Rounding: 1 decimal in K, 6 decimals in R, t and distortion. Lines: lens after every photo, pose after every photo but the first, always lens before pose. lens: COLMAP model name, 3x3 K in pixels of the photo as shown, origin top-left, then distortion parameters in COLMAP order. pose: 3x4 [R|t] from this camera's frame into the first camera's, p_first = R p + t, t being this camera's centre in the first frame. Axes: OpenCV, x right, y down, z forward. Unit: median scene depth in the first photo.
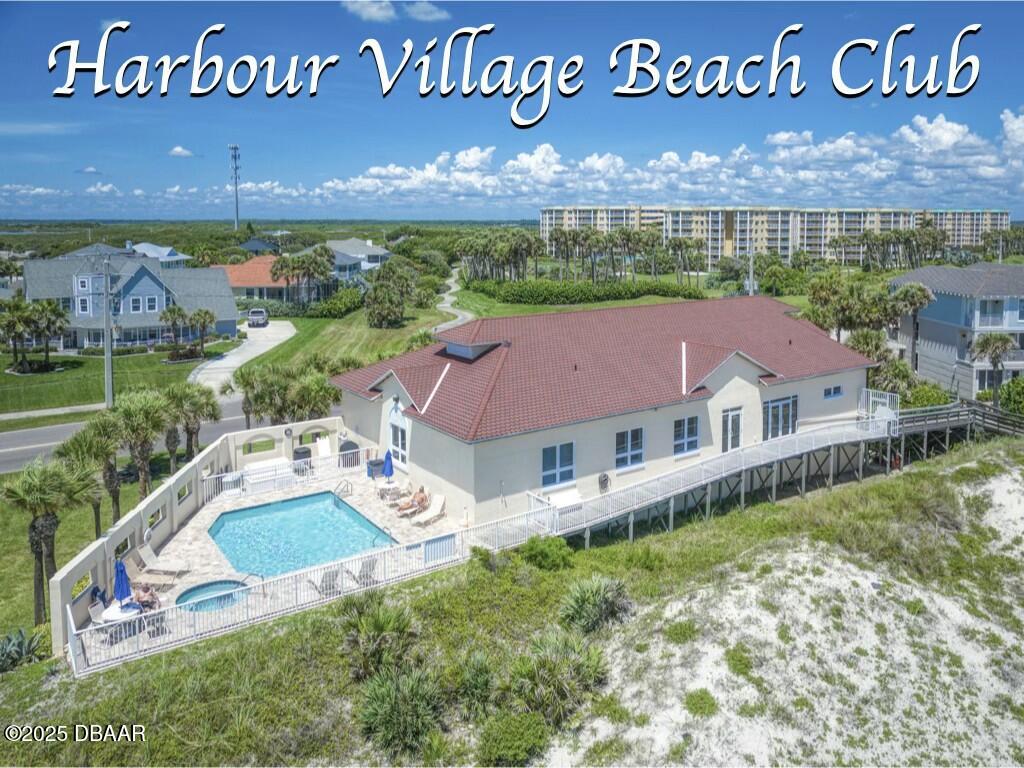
lens RADIAL K [[754.6, 0, 512.0], [0, 754.6, 384.0], [0, 0, 1]] dist [0.051767, -0.074902]
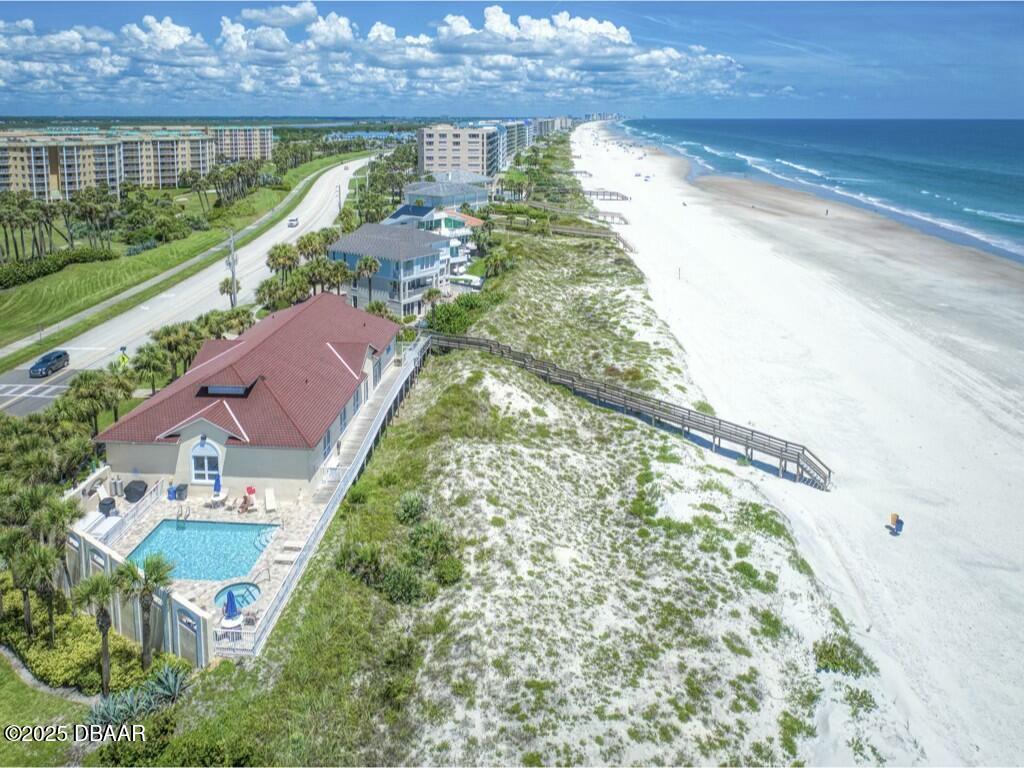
lens RADIAL K [[765.5, 0, 512.0], [0, 765.5, 384.0], [0, 0, 1]] dist [-0.002951, -0.075995]
pose [[0.612397, -0.257953, 0.747282, -0.138735], [0.152786, 0.966065, 0.208267, -0.046218], [-0.775646, -0.013368, 0.631027, -0.047439]]
